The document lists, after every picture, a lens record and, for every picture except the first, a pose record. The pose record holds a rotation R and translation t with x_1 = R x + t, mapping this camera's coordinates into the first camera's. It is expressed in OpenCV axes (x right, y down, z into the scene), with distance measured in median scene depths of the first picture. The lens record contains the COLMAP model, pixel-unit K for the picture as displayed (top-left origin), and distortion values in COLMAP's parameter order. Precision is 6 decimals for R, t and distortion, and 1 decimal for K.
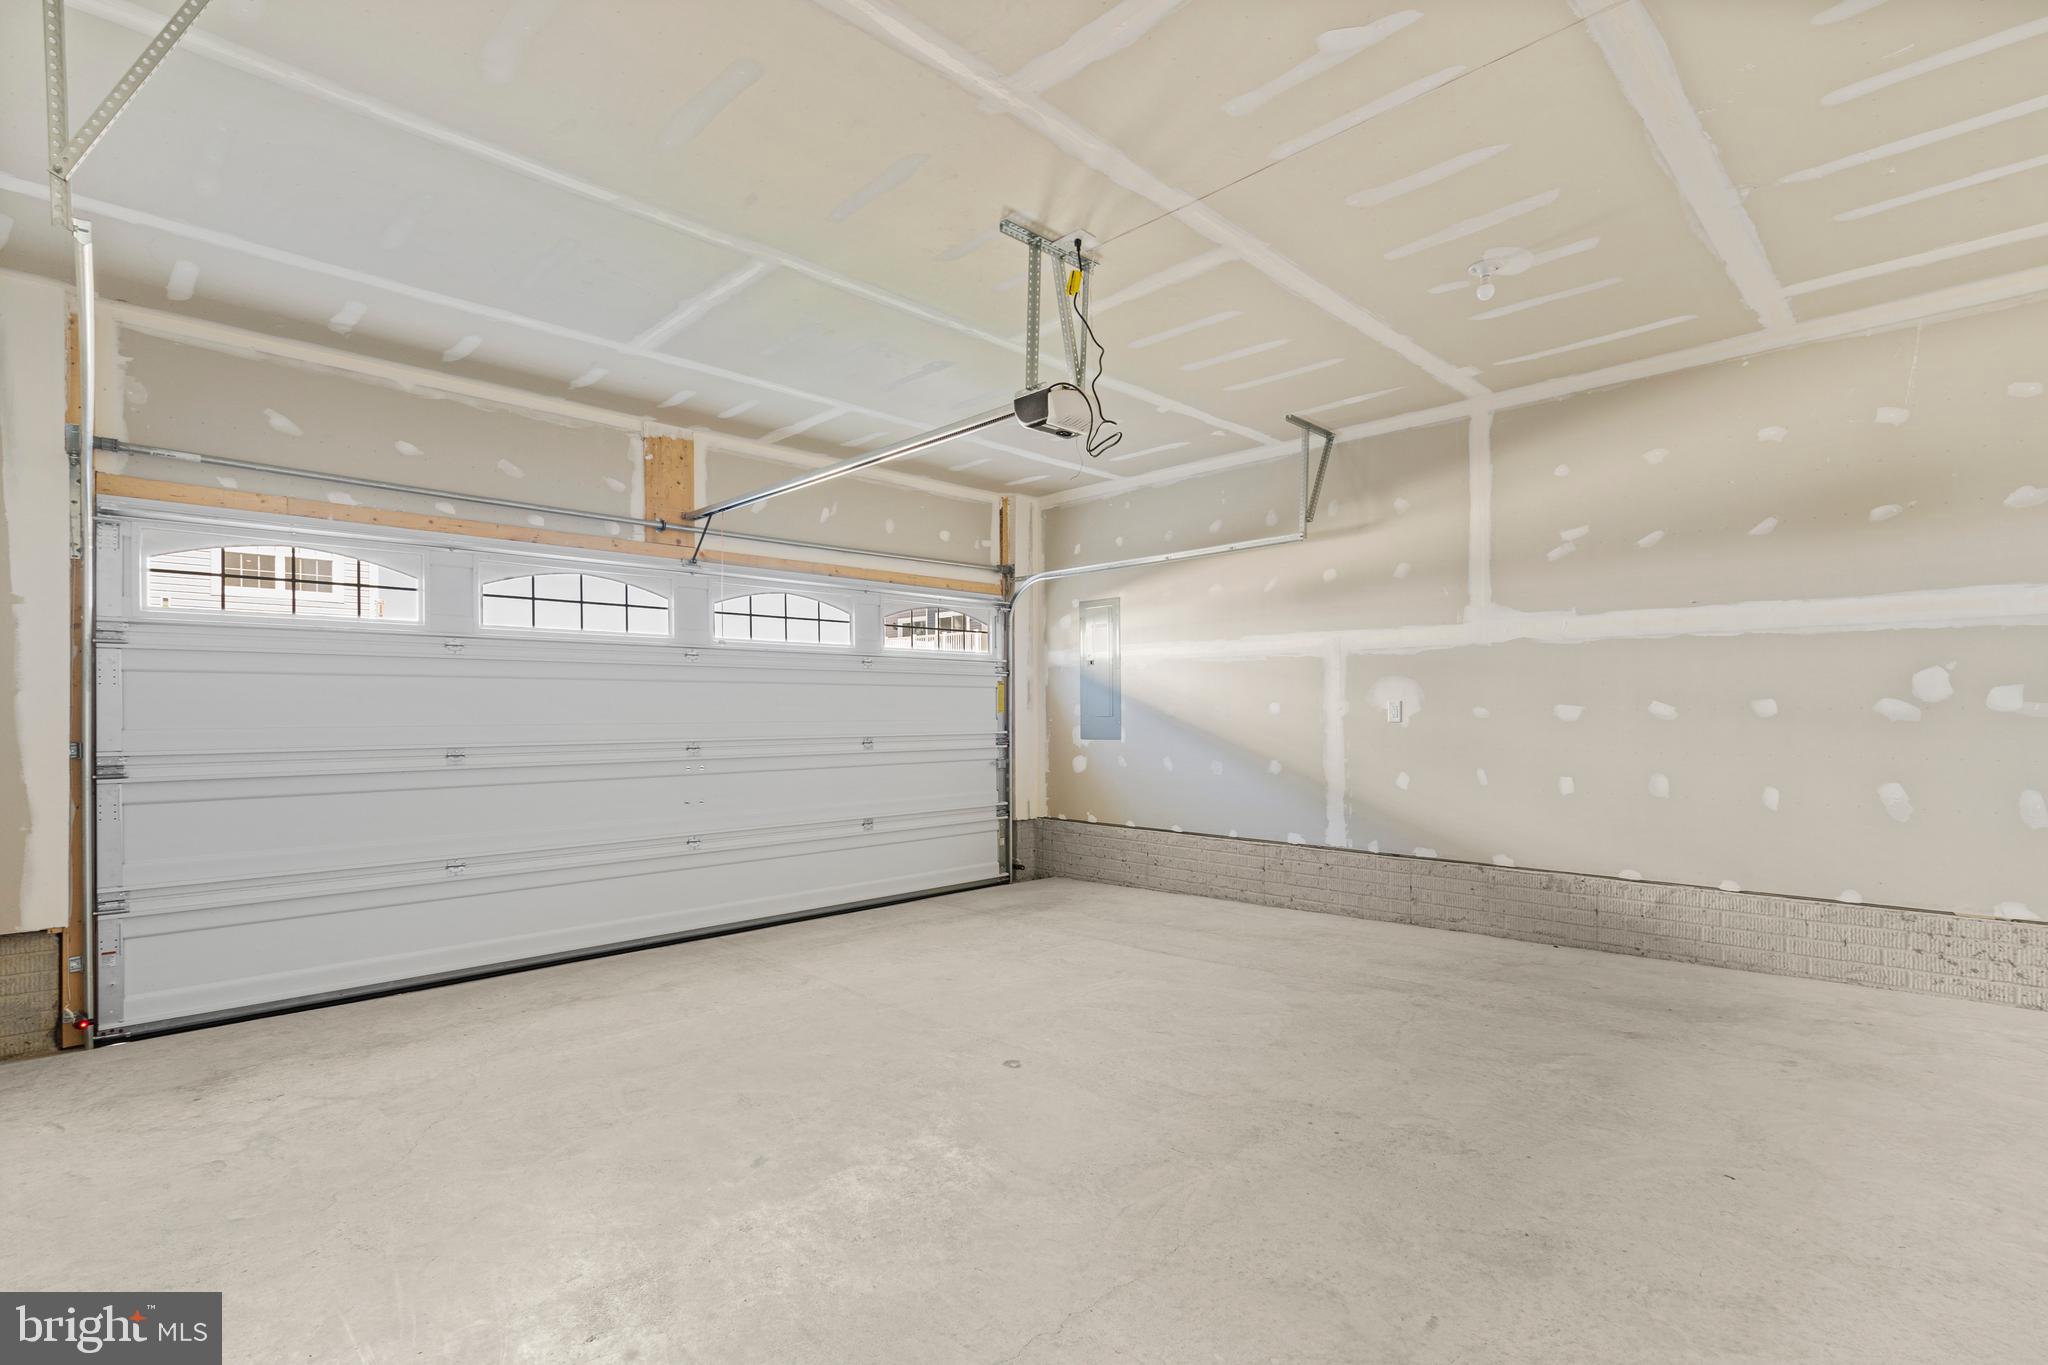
lens RADIAL K [[954.3, 0, 1023.8], [0, 954.3, 713.4], [0, 0, 1]] dist [-0.000191, 0.000074]
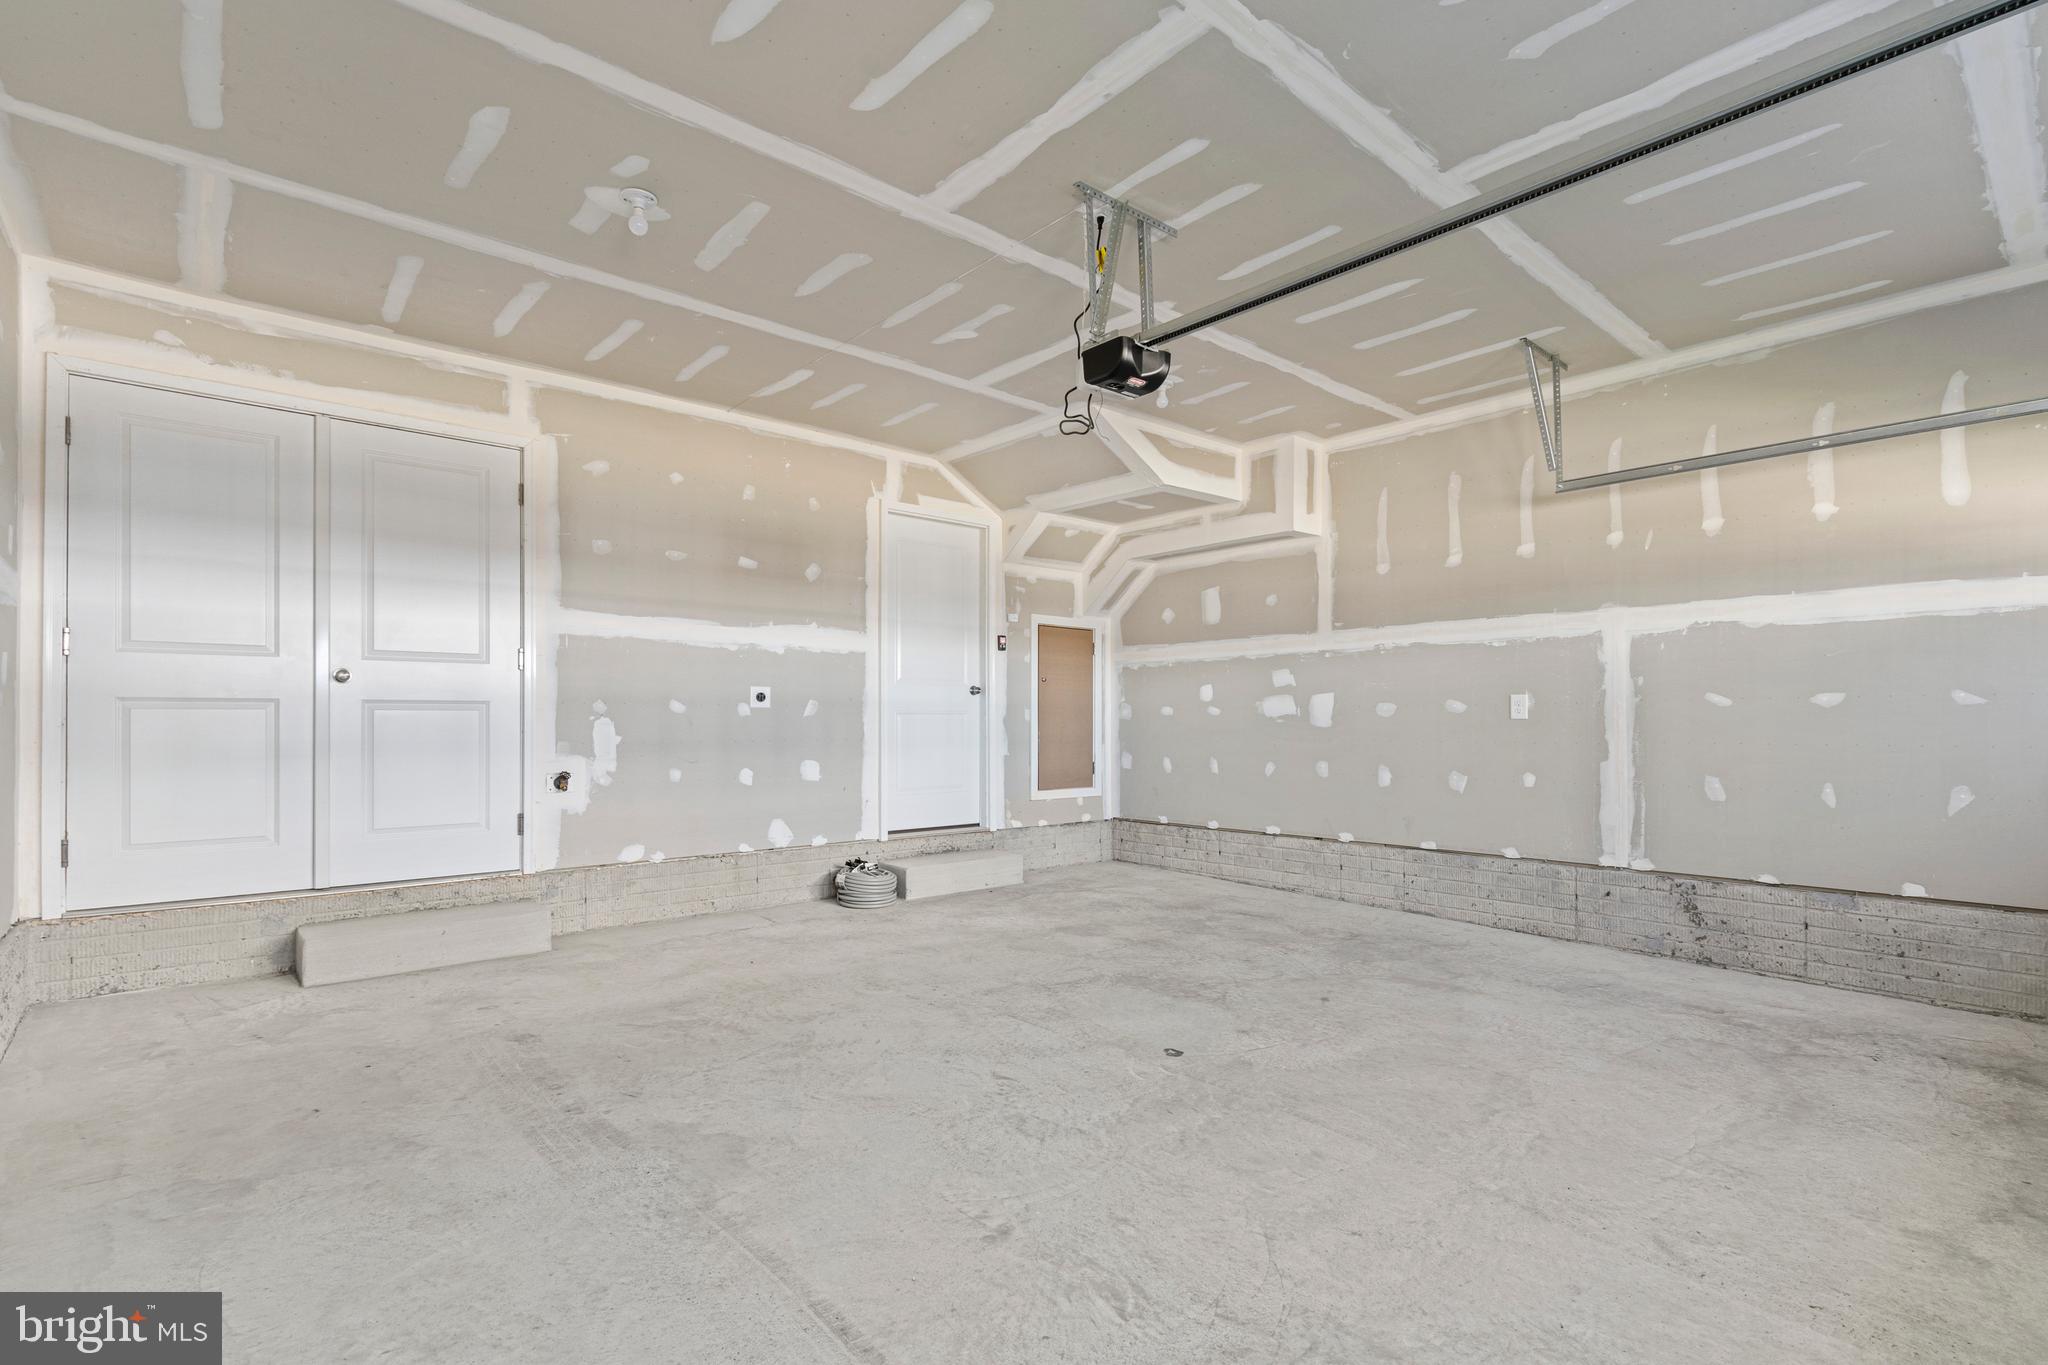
lens RADIAL K [[954.3, 0, 1023.8], [0, 954.3, 713.4], [0, 0, 1]] dist [-0.000191, 0.000074]
pose [[-0.997985, 0.006508, 0.063114, 0.078459], [0.006063, 0.999955, -0.007230, 0.022772], [-0.063158, -0.006833, -0.997980, 2.016550]]
